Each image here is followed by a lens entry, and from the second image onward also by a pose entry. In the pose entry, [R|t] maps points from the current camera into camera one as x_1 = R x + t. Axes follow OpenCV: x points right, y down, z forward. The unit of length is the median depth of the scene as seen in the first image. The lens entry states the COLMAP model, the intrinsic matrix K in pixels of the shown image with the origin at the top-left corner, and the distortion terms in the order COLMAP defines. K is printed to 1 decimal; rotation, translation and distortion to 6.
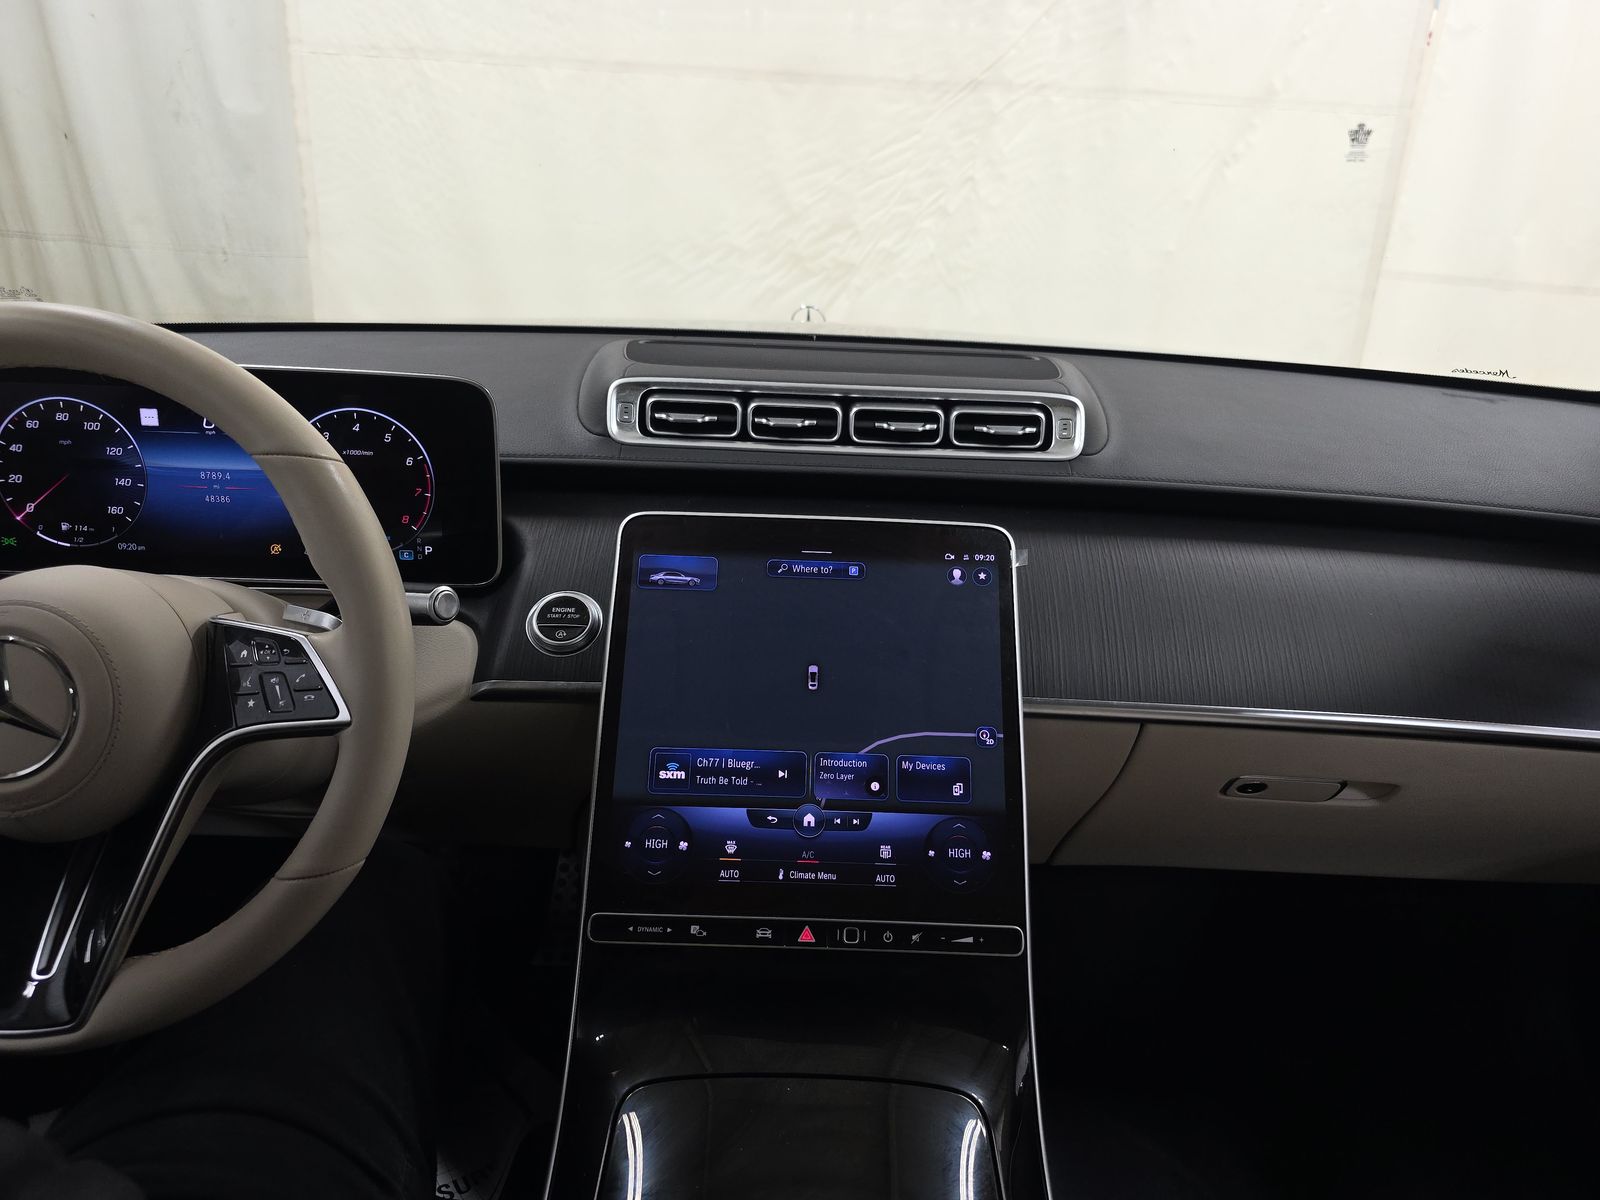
lens RADIAL K [[1070.4, 0, 809.4], [0, 1070.4, 597.0], [0, 0, 1]] dist [0.023329, -0.022932]
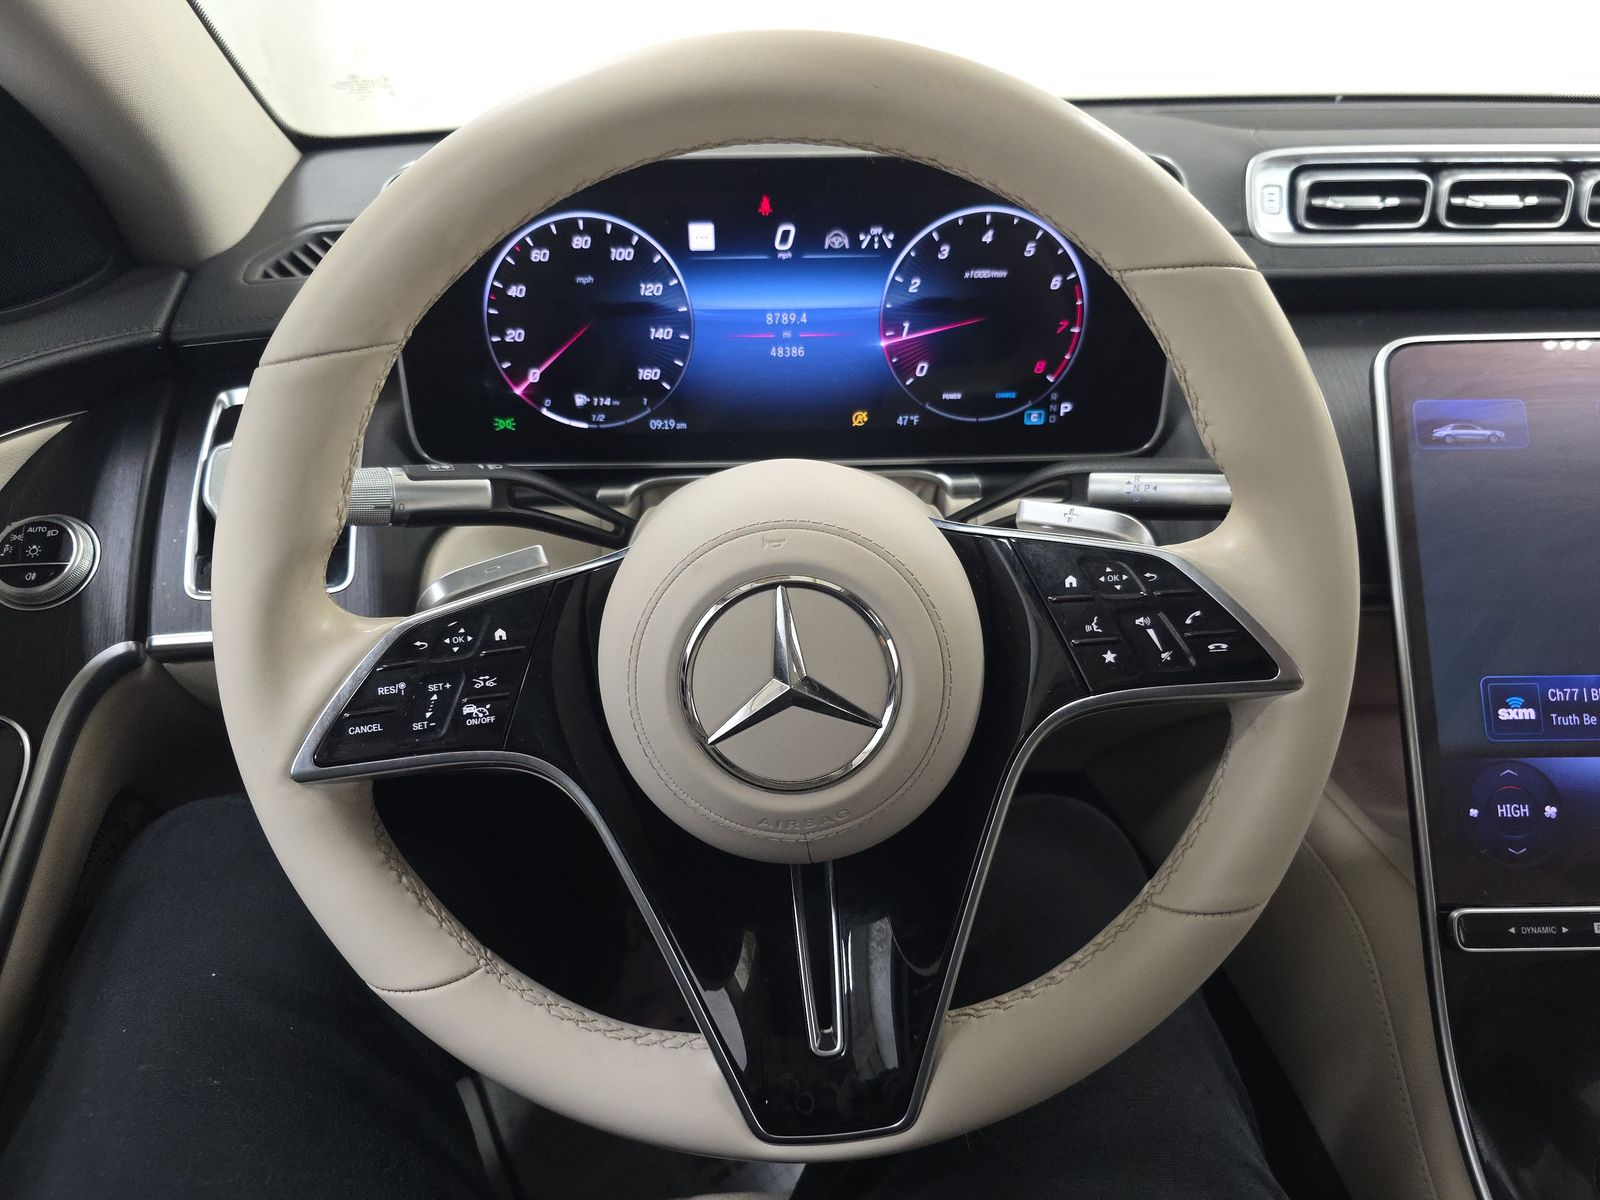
lens RADIAL K [[1070.4, 0, 802.0], [0, 1070.4, 607.1], [0, 0, 1]] dist [0.023329, -0.022932]
pose [[0.998410, -0.039251, -0.040448, -0.524910], [0.045057, 0.986979, 0.154411, -0.032758], [0.033860, -0.155988, 0.987178, 0.266824]]
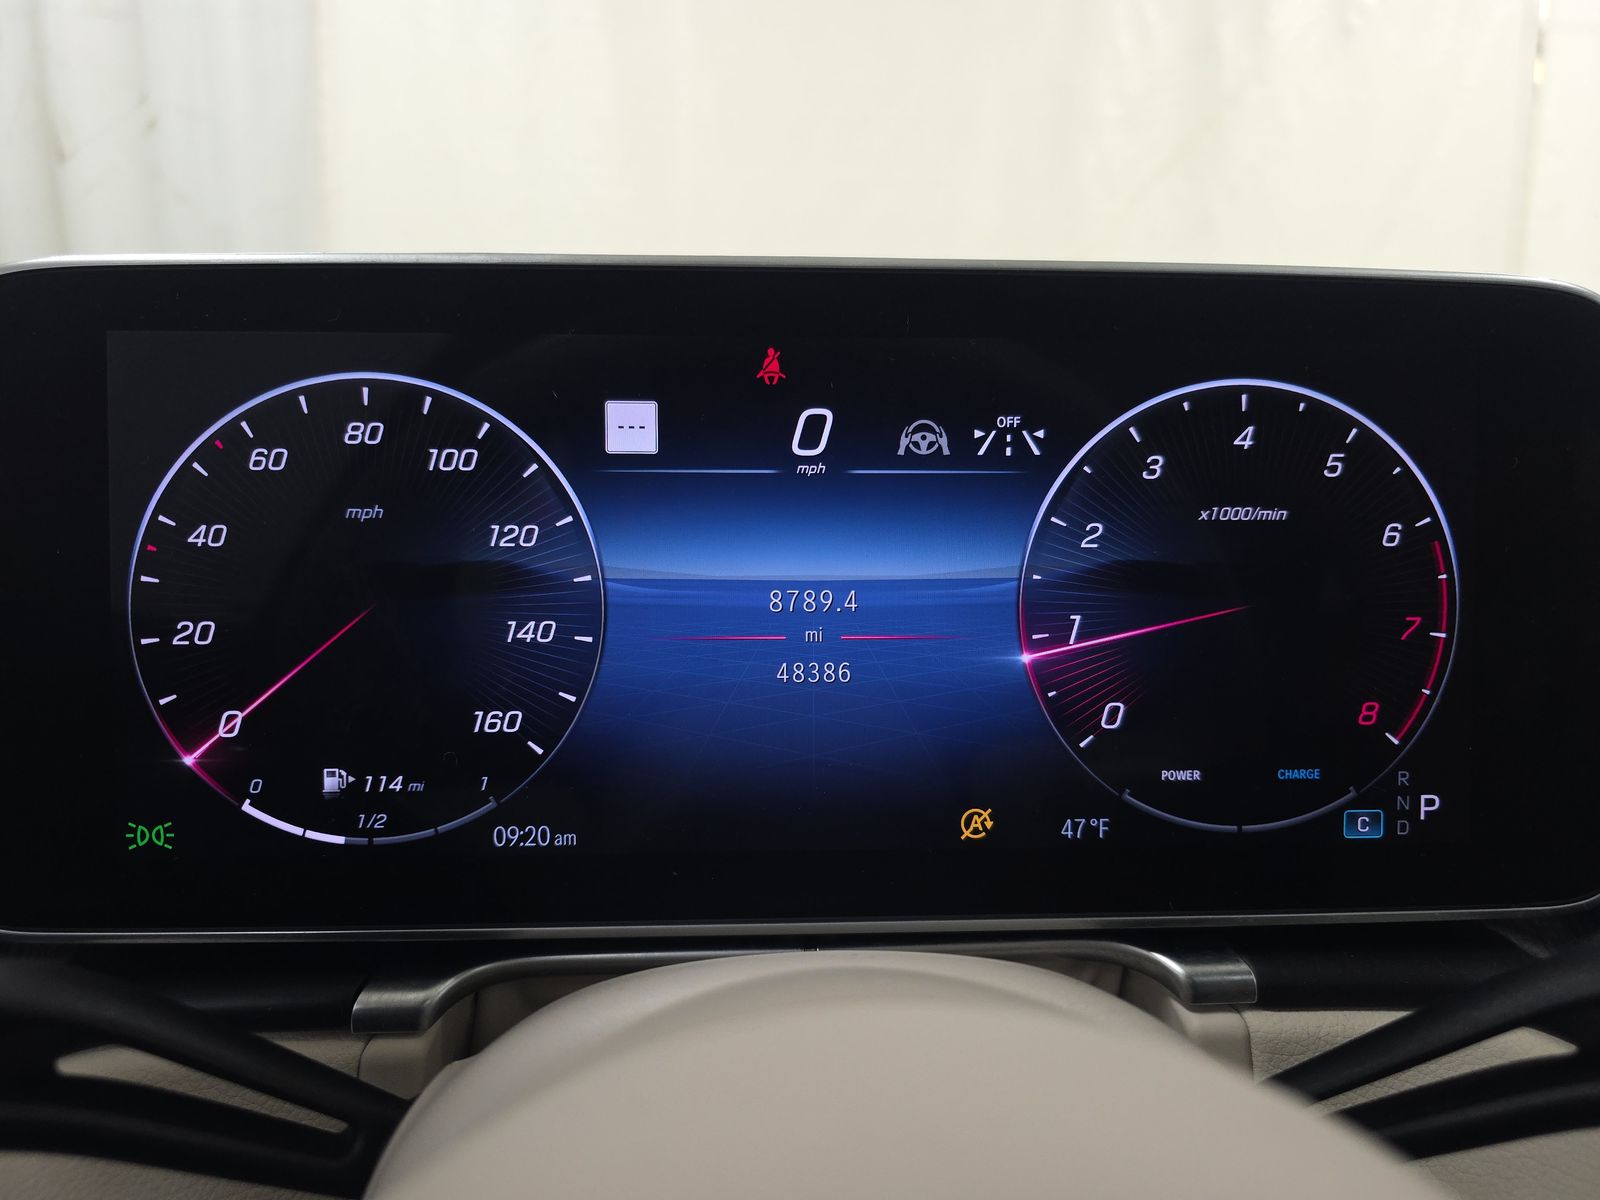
lens RADIAL K [[1070.4, 0, 810.9], [0, 1070.4, 608.6], [0, 0, 1]] dist [0.023329, -0.022932]
pose [[0.999122, -0.040480, 0.010773, -0.561080], [0.041828, 0.977942, -0.204647, -0.044937], [-0.002252, 0.204918, 0.978777, 0.690247]]
